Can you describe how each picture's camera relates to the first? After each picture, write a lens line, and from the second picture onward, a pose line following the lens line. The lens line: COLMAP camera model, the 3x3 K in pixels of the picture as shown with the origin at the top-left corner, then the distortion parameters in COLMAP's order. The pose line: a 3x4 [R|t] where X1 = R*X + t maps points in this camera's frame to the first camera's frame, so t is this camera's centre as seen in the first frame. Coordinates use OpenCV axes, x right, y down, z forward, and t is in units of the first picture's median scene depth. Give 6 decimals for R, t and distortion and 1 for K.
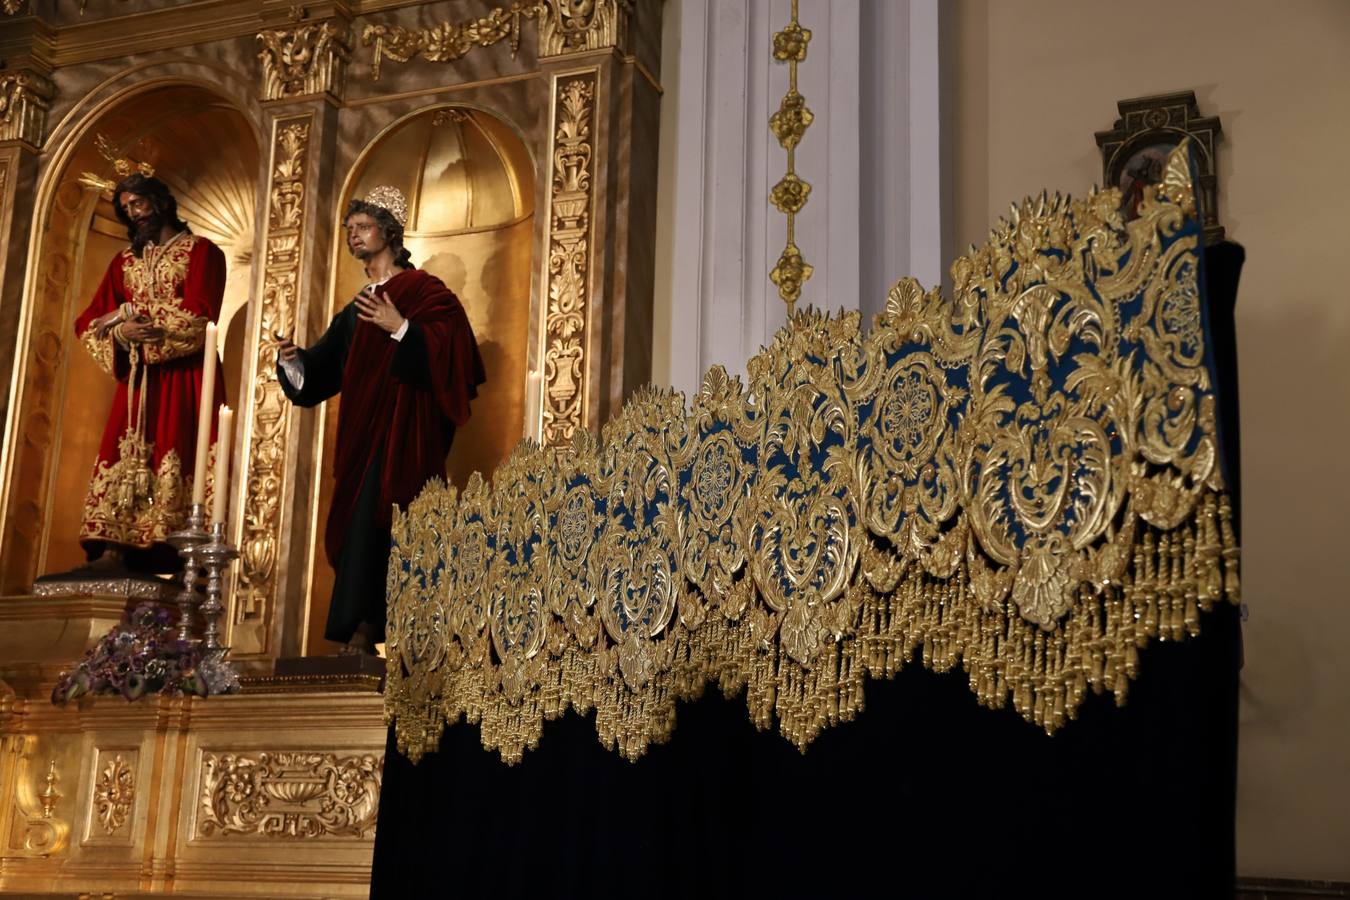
lens RADIAL K [[1625.8, 0, 665.1], [0, 1625.8, 464.1], [0, 0, 1]] dist [0.108343, 0.000000]
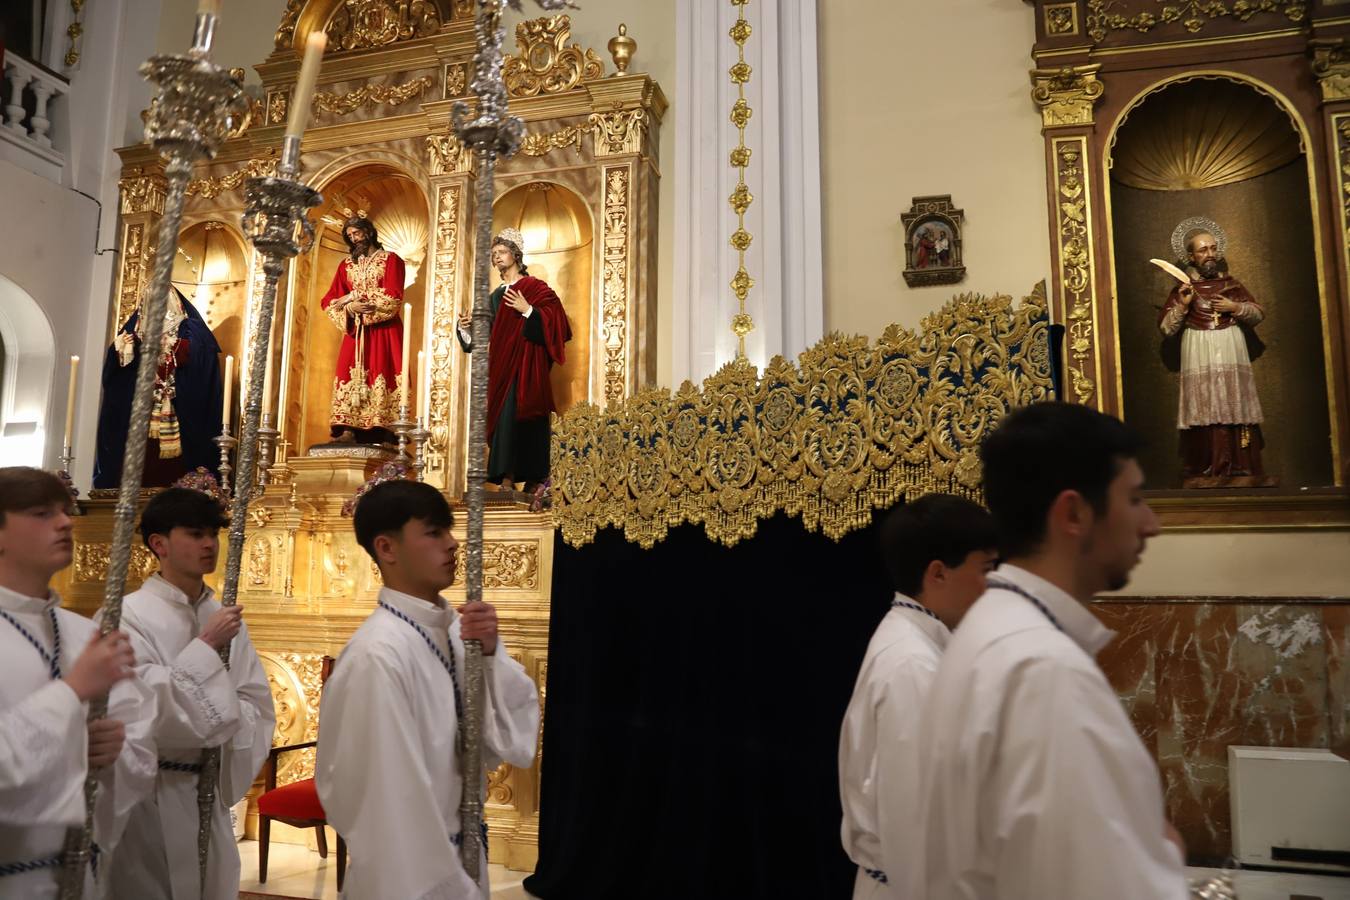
lens RADIAL K [[1000.6, 0, 667.5], [0, 1000.6, 454.1], [0, 0, 1]] dist [-0.069013, 0.049148]
pose [[0.993260, -0.003027, 0.115865, -0.148211], [-0.007637, 0.995777, 0.091489, -0.029499], [-0.115652, -0.091757, 0.989043, -0.135532]]
